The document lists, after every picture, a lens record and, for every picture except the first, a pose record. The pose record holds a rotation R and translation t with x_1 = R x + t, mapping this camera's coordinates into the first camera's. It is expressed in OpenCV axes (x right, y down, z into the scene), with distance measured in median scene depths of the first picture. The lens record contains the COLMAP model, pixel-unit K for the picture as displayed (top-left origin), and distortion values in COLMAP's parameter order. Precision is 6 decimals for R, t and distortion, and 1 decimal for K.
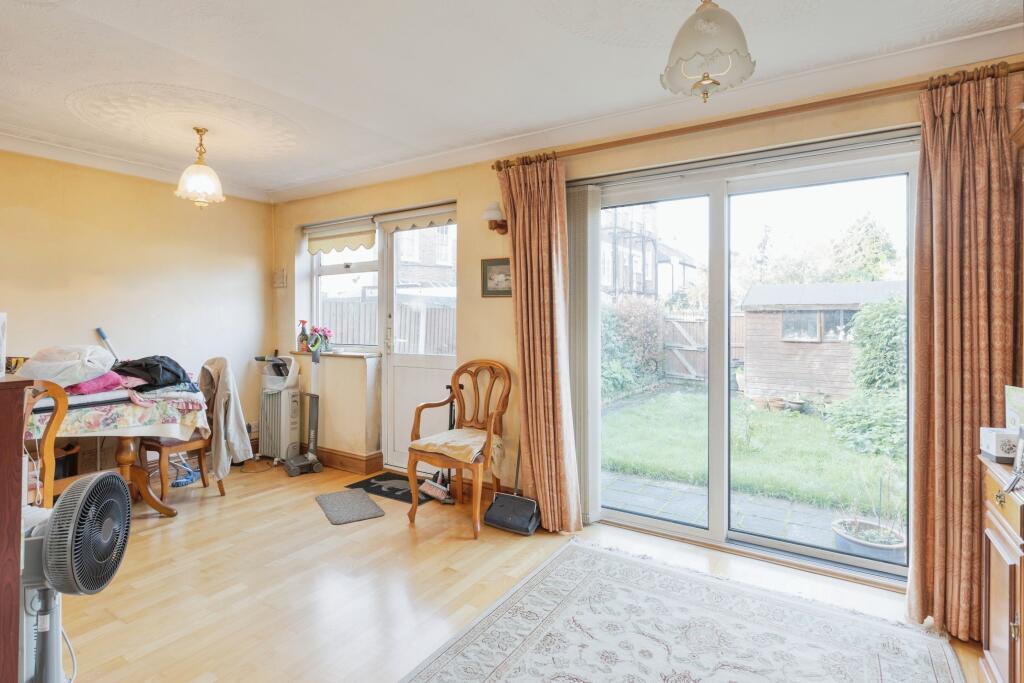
lens RADIAL K [[509.1, 0, 519.0], [0, 509.1, 308.7], [0, 0, 1]] dist [-0.002132, -0.001475]
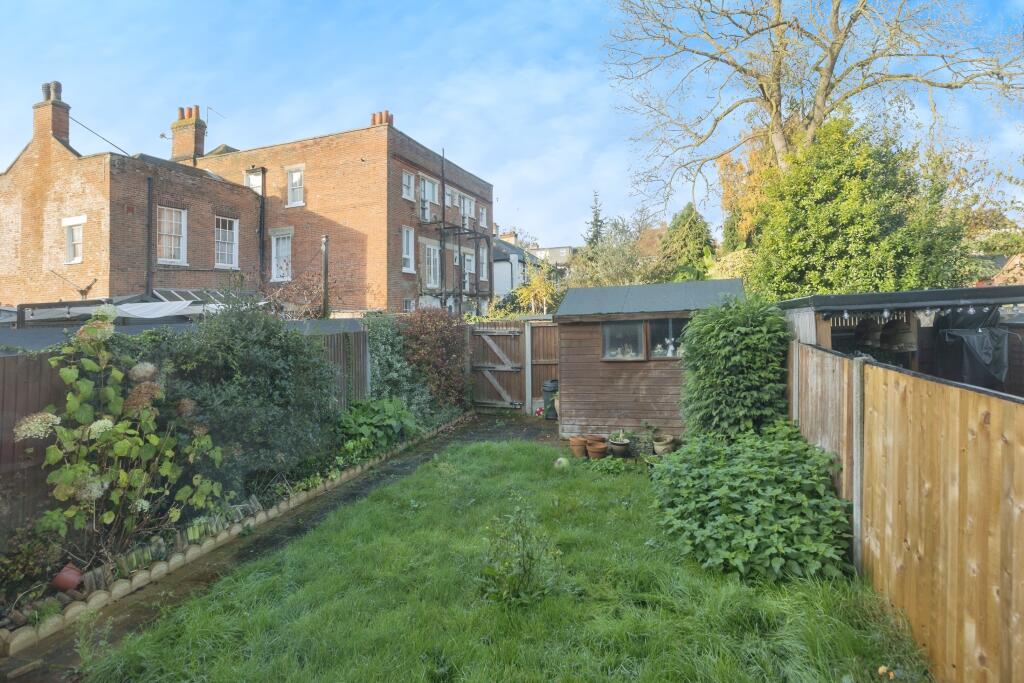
lens RADIAL K [[517.6, 0, 502.0], [0, 517.6, 337.5], [0, 0, 1]] dist [-0.001233, -0.000945]
pose [[0.967764, -0.053394, 0.246135, 0.173204], [0.040347, 0.997515, 0.057751, -0.023182], [-0.248607, -0.045959, 0.967514, 0.271034]]
